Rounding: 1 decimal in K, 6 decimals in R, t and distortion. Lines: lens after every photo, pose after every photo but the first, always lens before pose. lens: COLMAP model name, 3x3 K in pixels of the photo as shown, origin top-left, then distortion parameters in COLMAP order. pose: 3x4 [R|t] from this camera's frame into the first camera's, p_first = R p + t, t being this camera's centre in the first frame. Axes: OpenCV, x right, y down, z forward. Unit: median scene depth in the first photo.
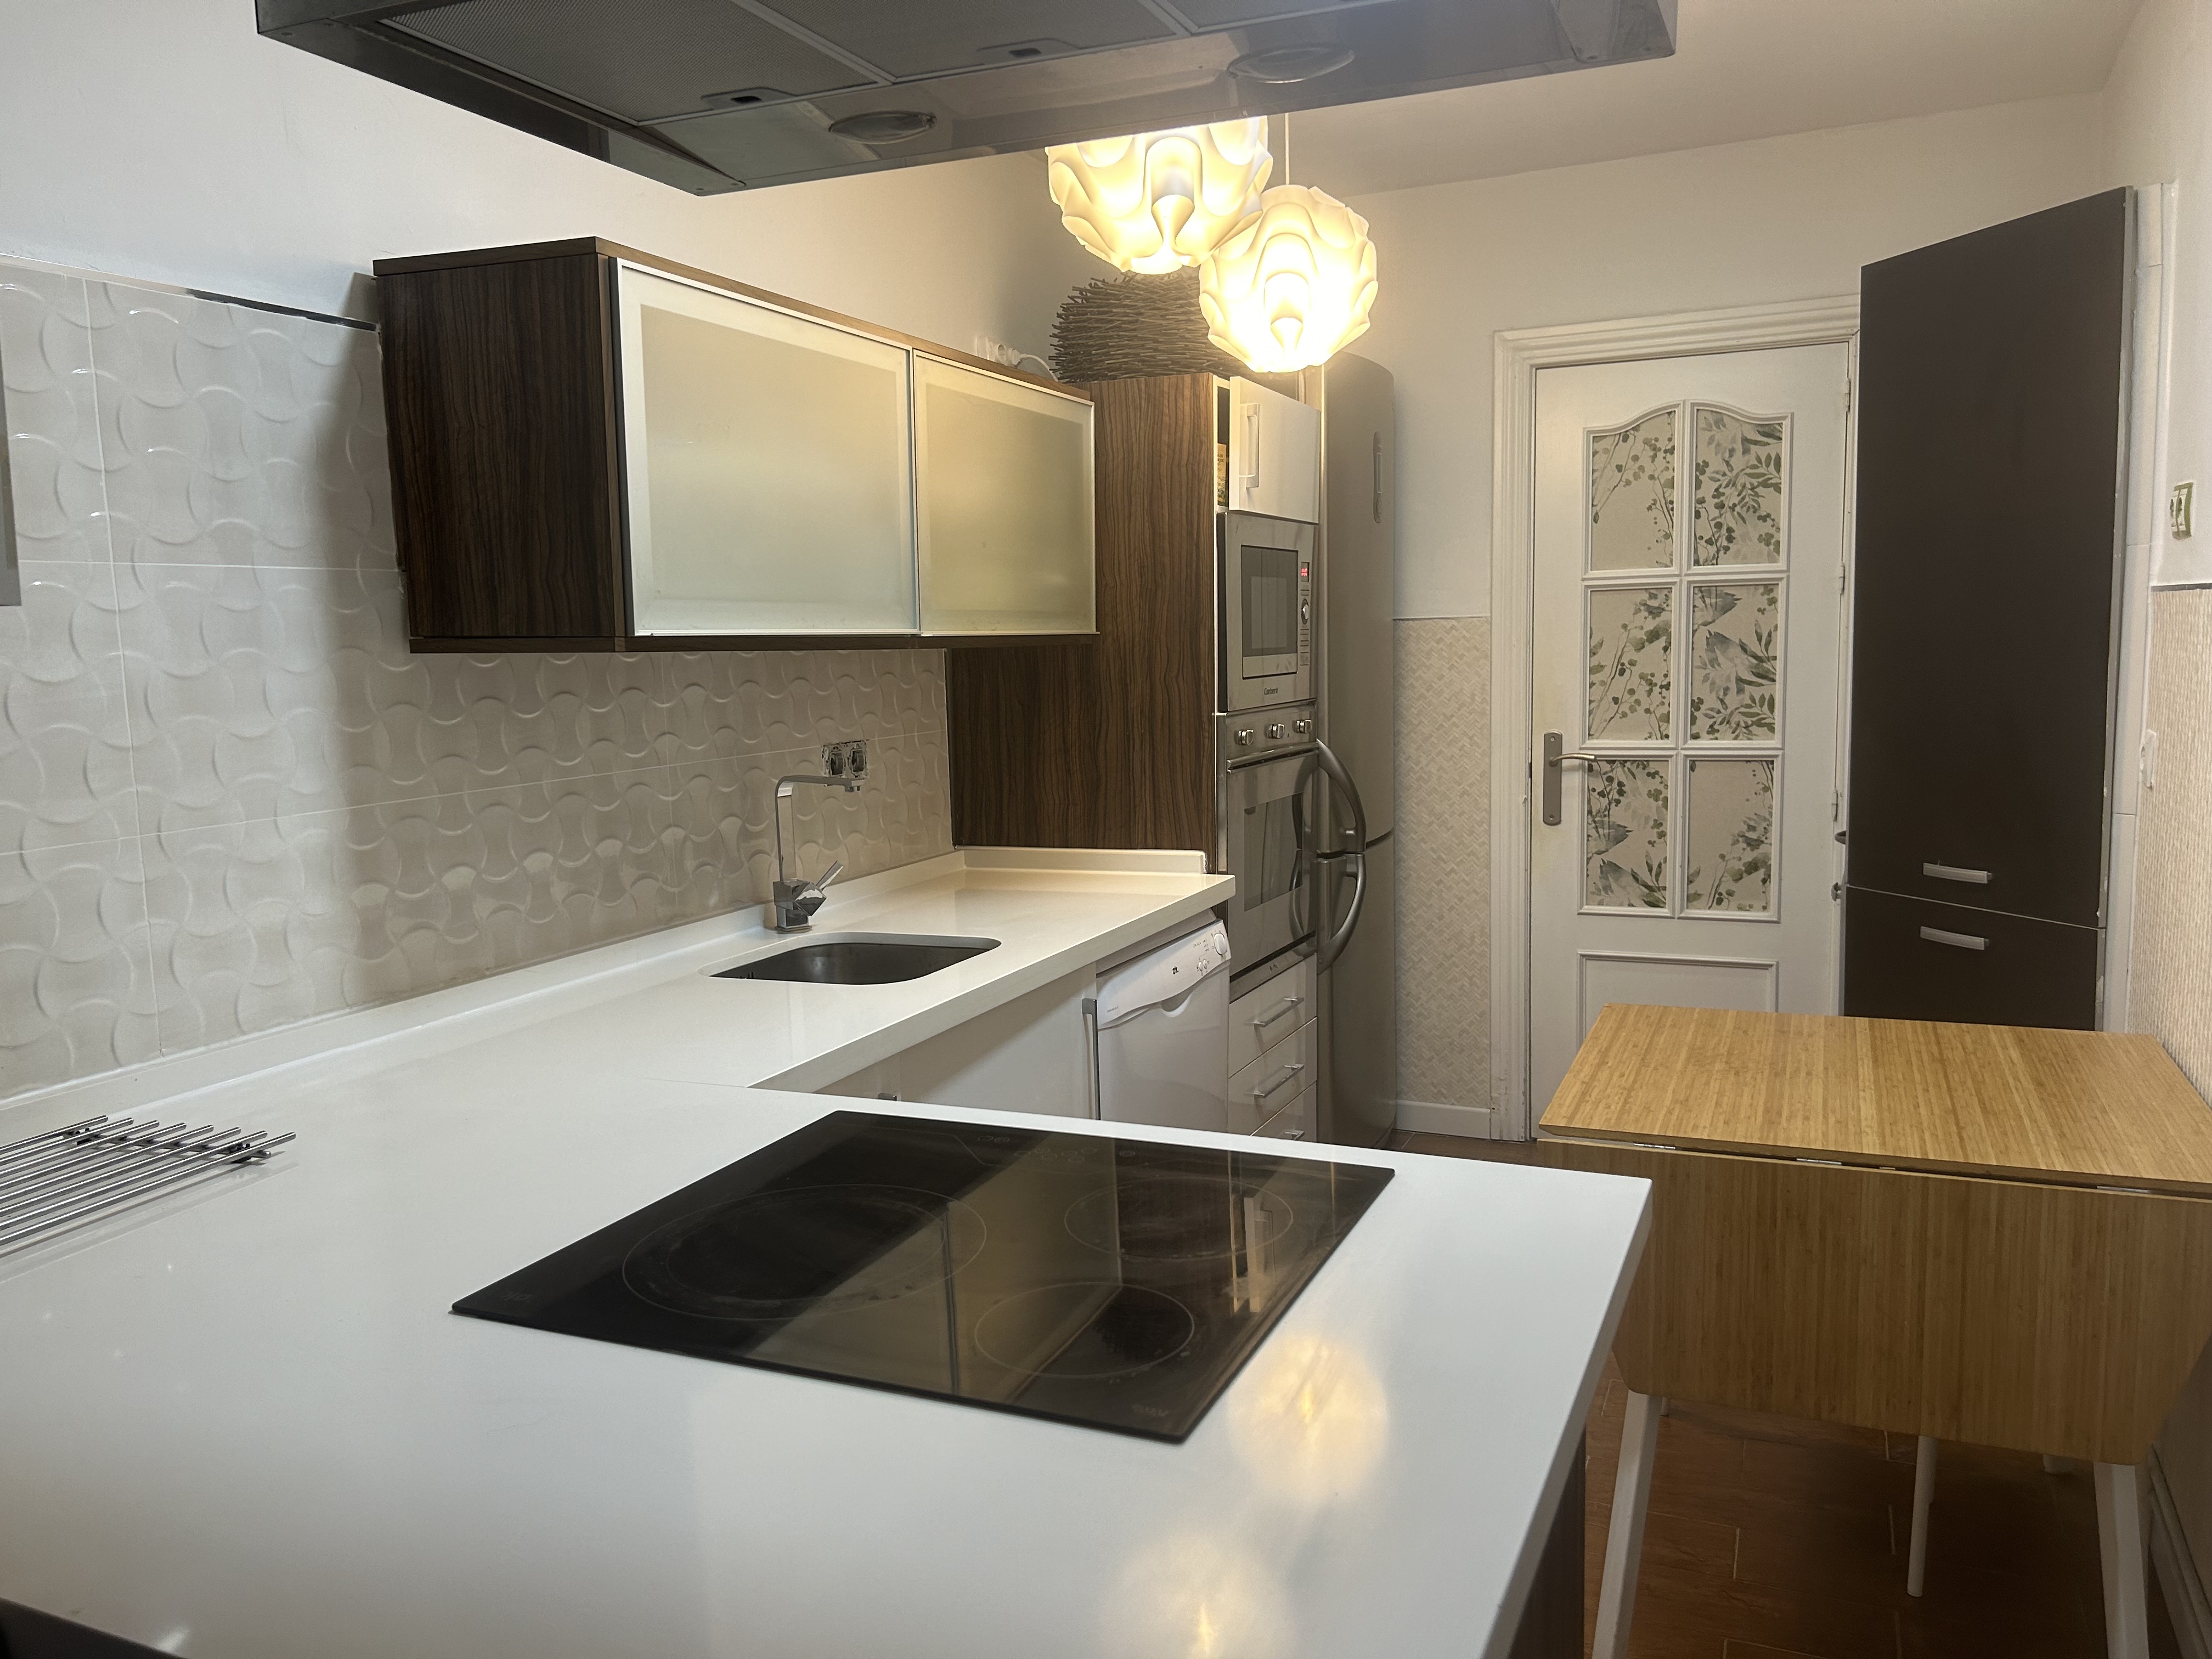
lens RADIAL K [[1661.6, 0, 1106.0], [0, 1661.6, 829.5], [0, 0, 1]] dist [0.083284, -0.083739]
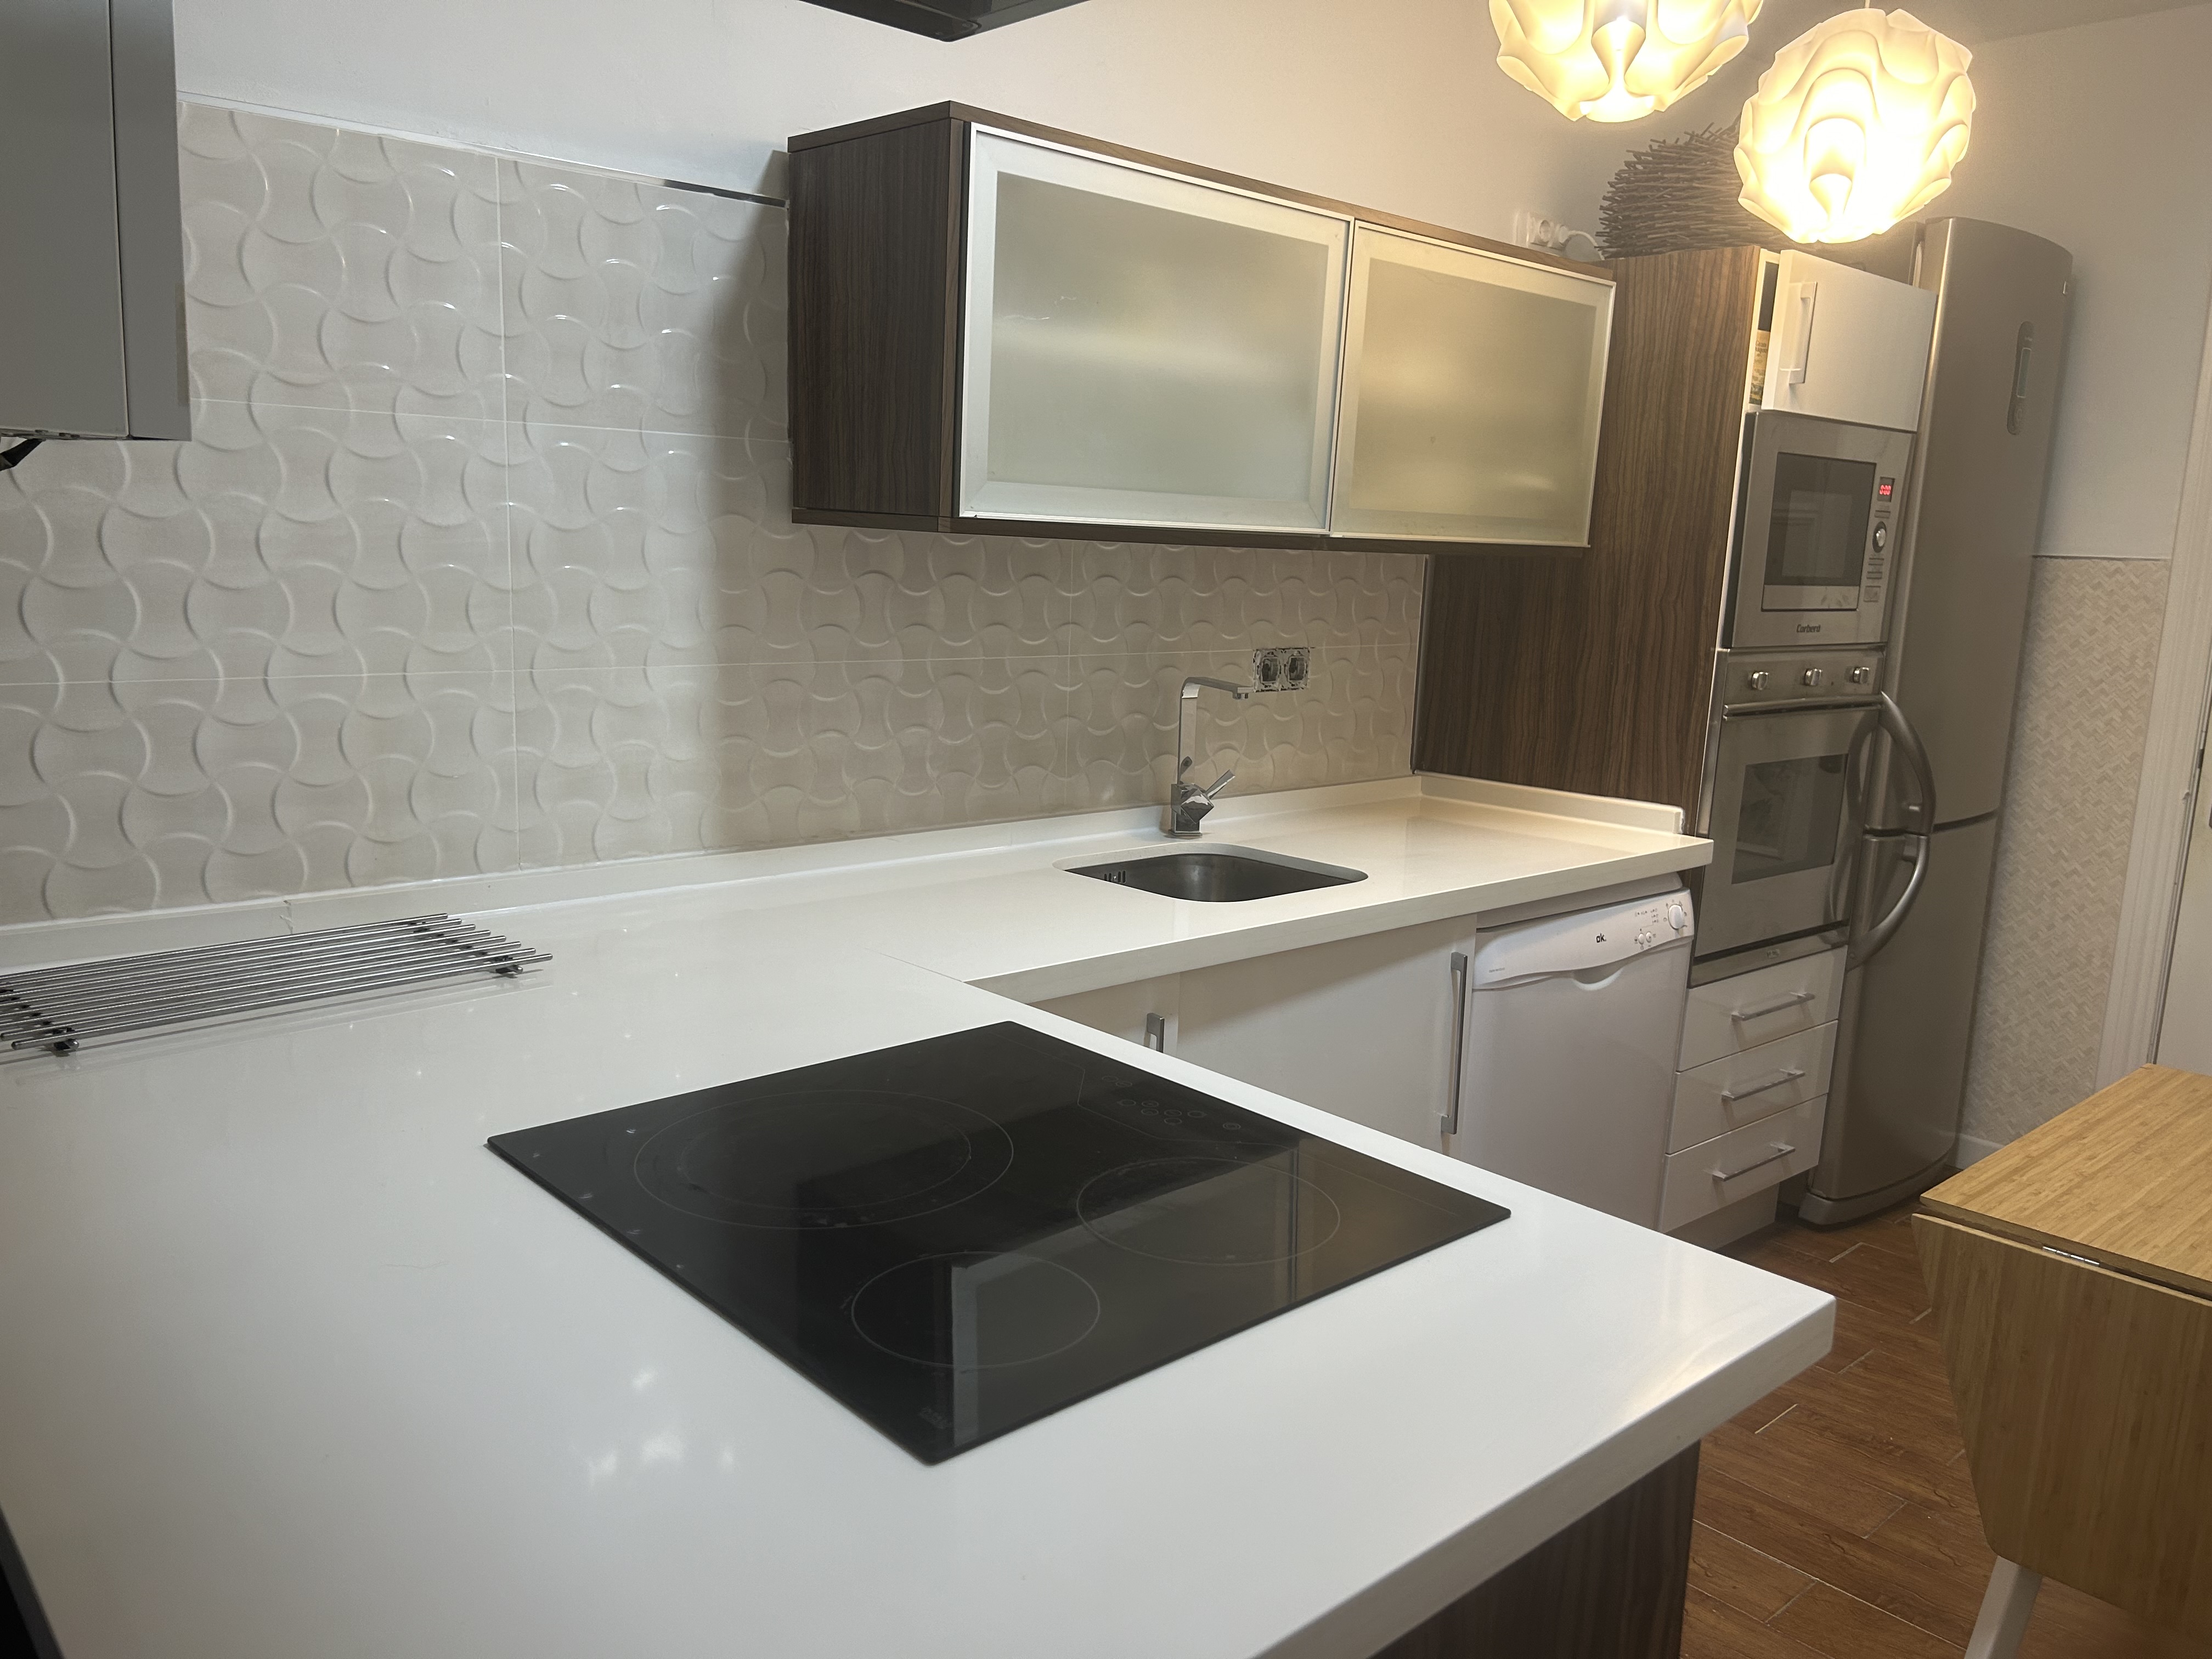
lens RADIAL K [[1661.6, 0, 1106.0], [0, 1661.6, 829.5], [0, 0, 1]] dist [0.083284, -0.083739]
pose [[0.911582, 0.127452, -0.390864, 0.152435], [-0.106491, 0.991486, 0.074940, -0.011198], [0.397087, -0.026690, 0.917393, 0.092266]]
